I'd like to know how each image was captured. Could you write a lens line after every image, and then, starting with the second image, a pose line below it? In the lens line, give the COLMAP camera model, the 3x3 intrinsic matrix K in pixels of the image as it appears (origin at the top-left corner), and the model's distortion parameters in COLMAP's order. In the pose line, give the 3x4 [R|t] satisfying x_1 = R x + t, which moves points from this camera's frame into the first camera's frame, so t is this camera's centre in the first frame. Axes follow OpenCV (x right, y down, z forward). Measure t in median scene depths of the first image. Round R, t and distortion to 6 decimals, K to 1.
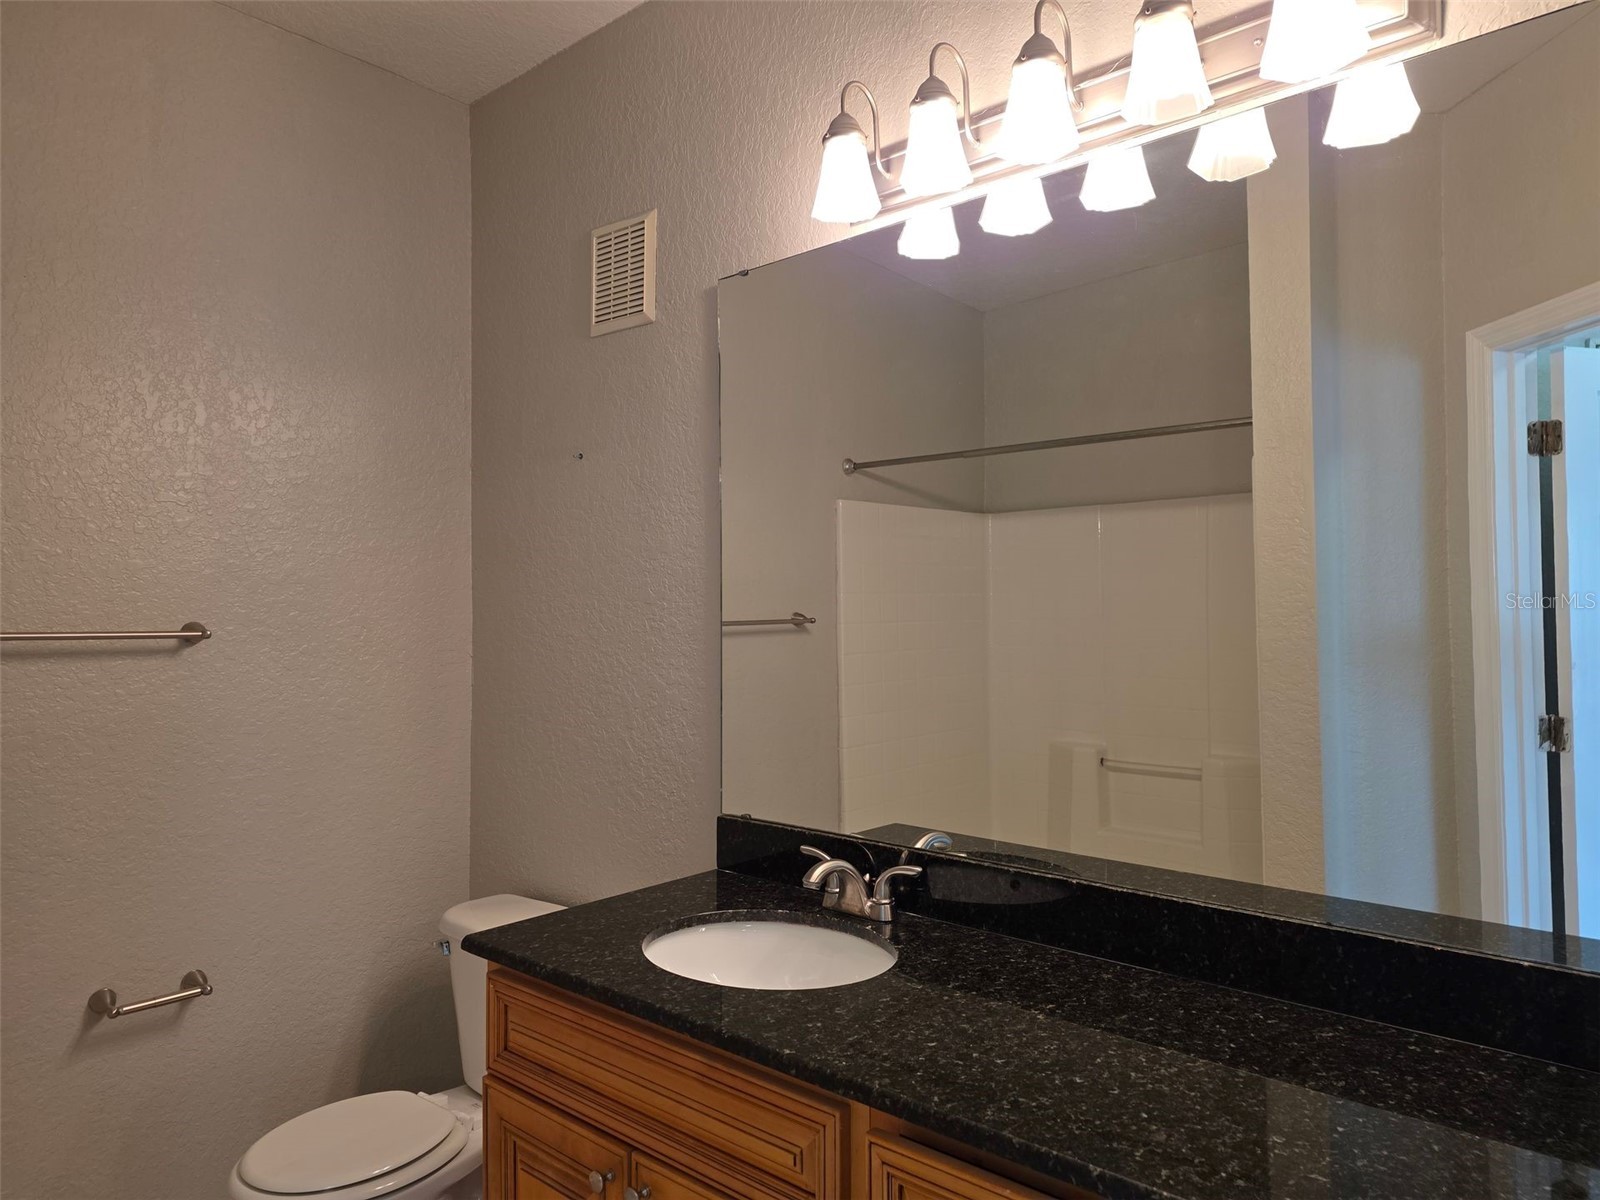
lens RADIAL K [[1061.7, 0, 795.9], [0, 1061.7, 597.4], [0, 0, 1]] dist [0.071234, -0.051512]
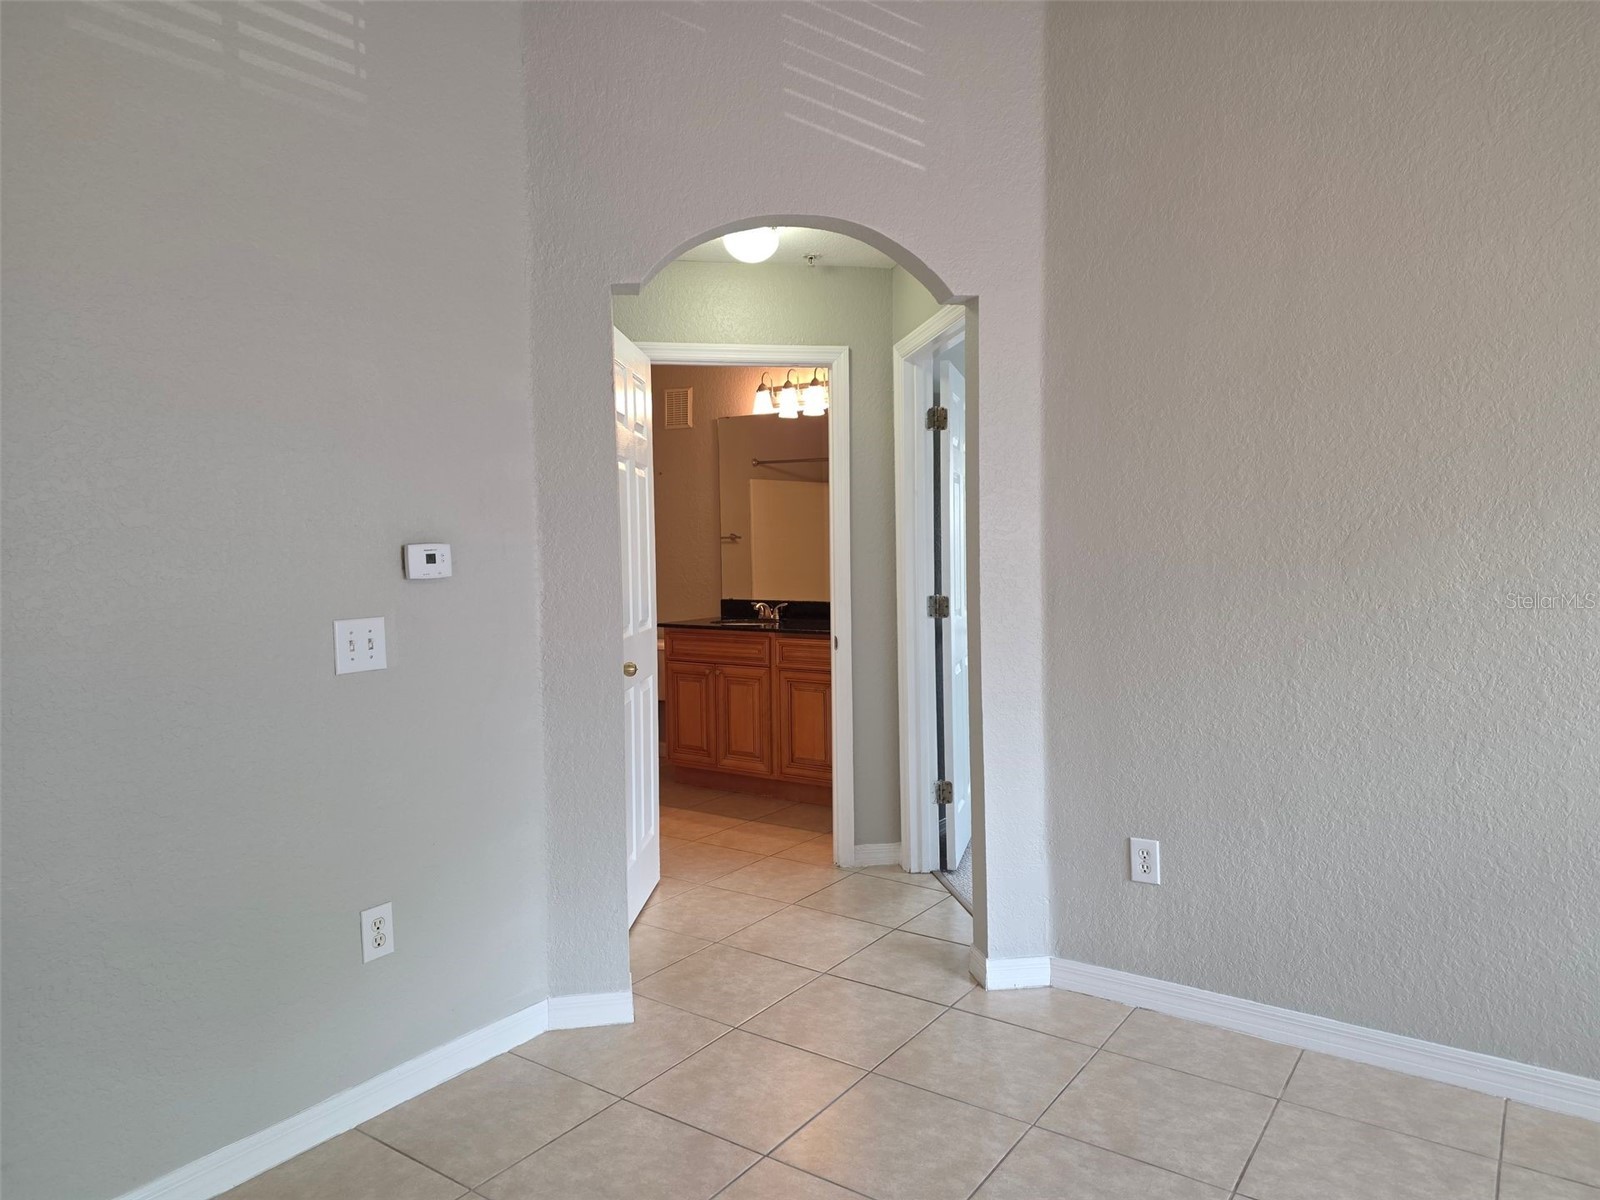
lens RADIAL K [[1061.7, 0, 795.1], [0, 1061.7, 592.8], [0, 0, 1]] dist [0.071234, -0.051512]
pose [[0.993953, -0.017171, 0.108454, -0.178828], [0.010386, 0.997971, 0.062823, 0.000443], [-0.109313, -0.061317, 0.992114, -1.871644]]
